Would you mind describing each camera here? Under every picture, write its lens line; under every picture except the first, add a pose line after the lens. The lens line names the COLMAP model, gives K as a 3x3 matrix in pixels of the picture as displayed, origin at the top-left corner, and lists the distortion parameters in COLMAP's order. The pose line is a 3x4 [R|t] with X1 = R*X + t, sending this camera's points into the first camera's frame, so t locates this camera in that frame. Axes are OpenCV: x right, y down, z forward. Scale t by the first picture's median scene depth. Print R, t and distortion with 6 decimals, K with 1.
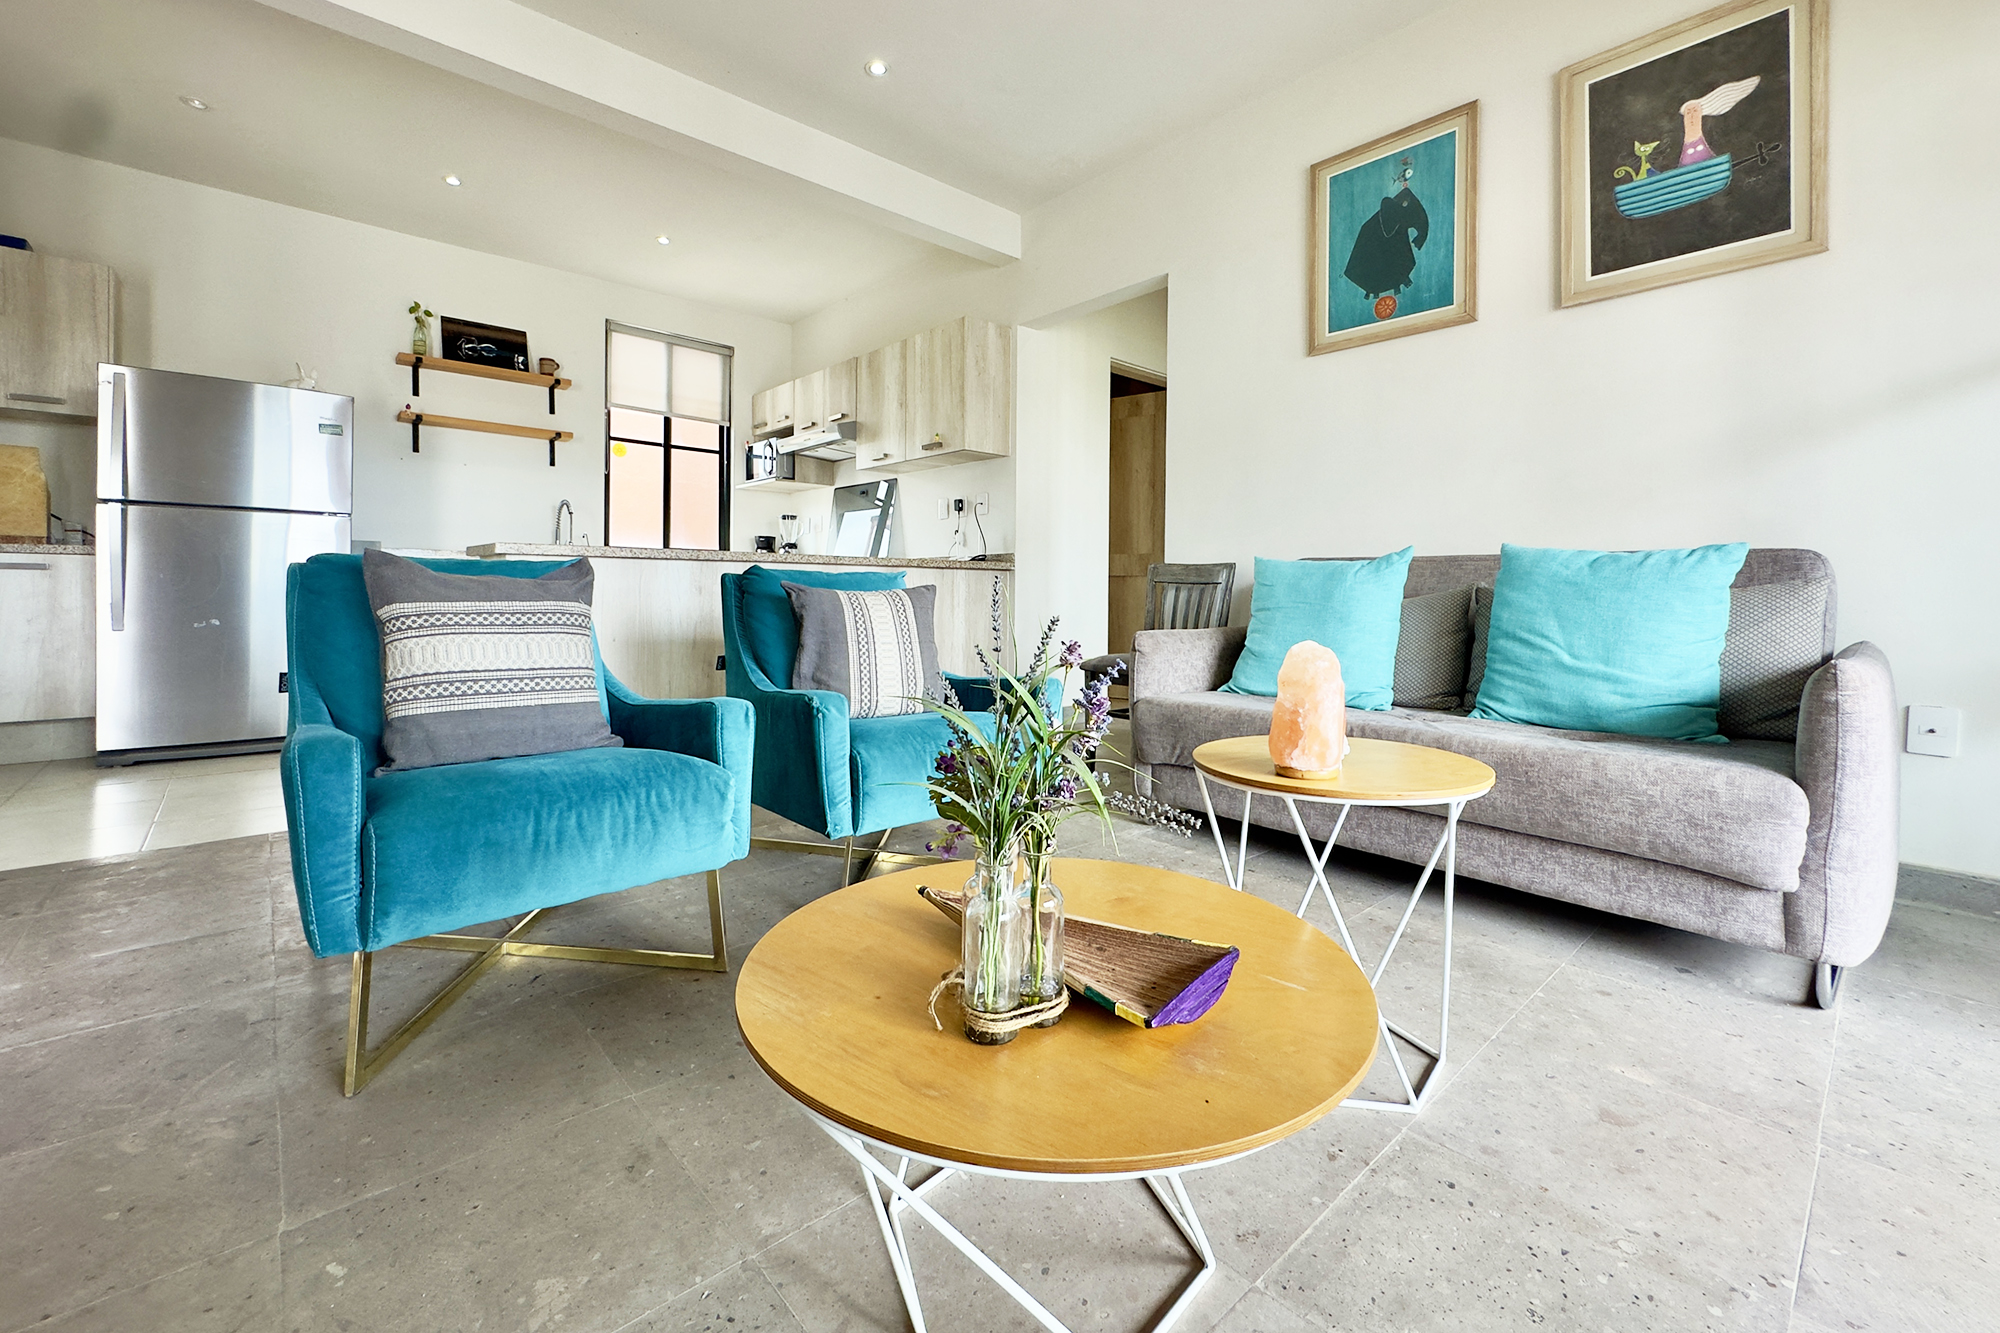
lens RADIAL K [[839.8, 0, 1003.8], [0, 839.8, 599.8], [0, 0, 1]] dist [-0.000491, 0.000155]
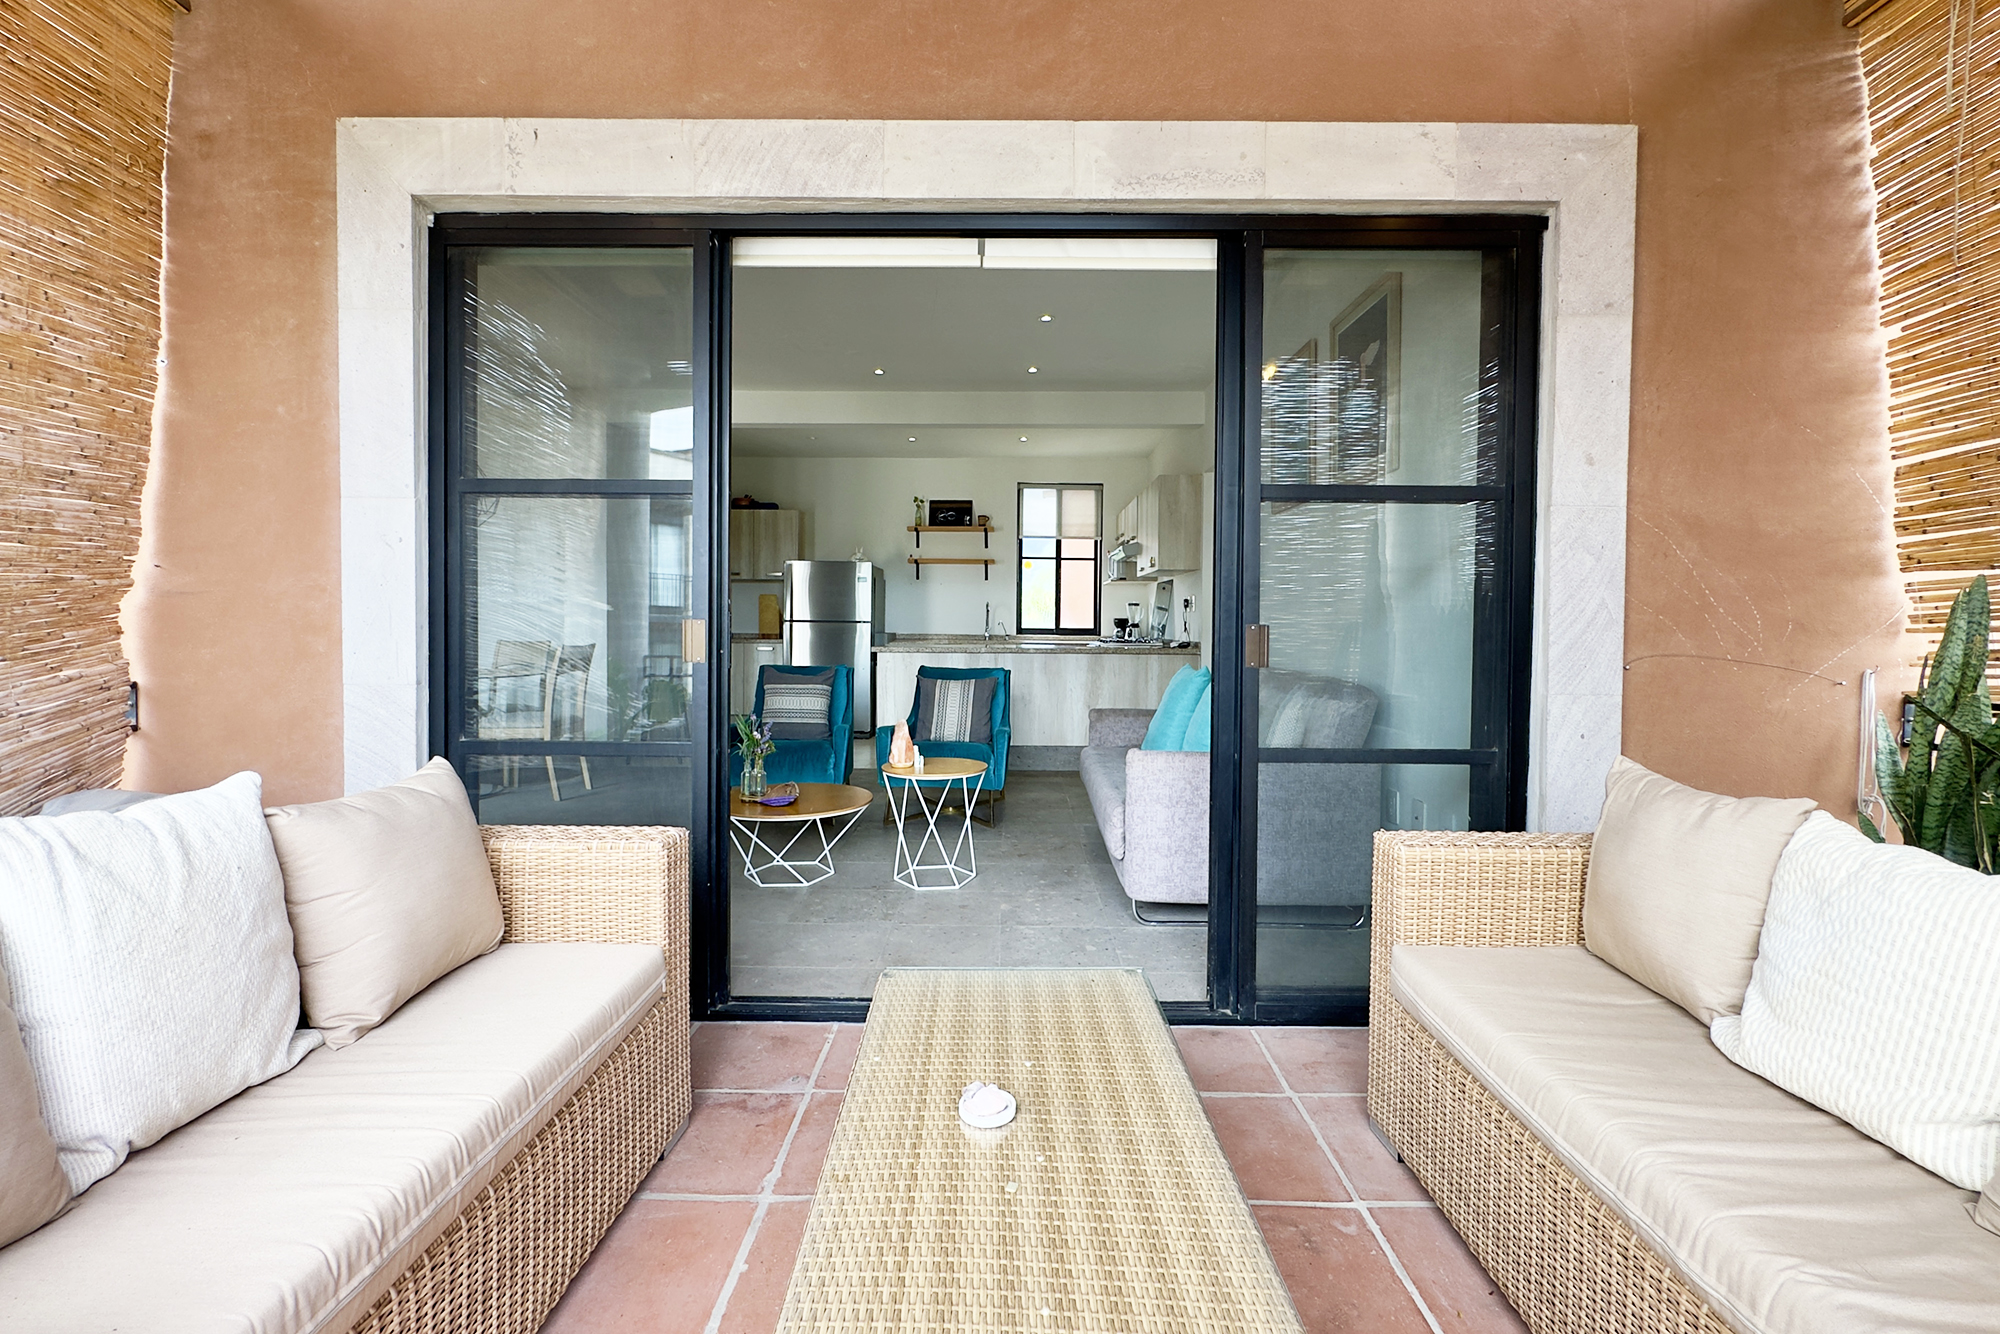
lens RADIAL K [[885.0, 0, 970.6], [0, 885.0, 638.0], [0, 0, 1]] dist [-0.000373, -0.000197]
pose [[0.709542, 0.008285, -0.704615, 0.665998], [-0.004592, 0.999964, 0.007134, -0.062514], [0.704648, -0.001826, 0.709554, -0.239105]]
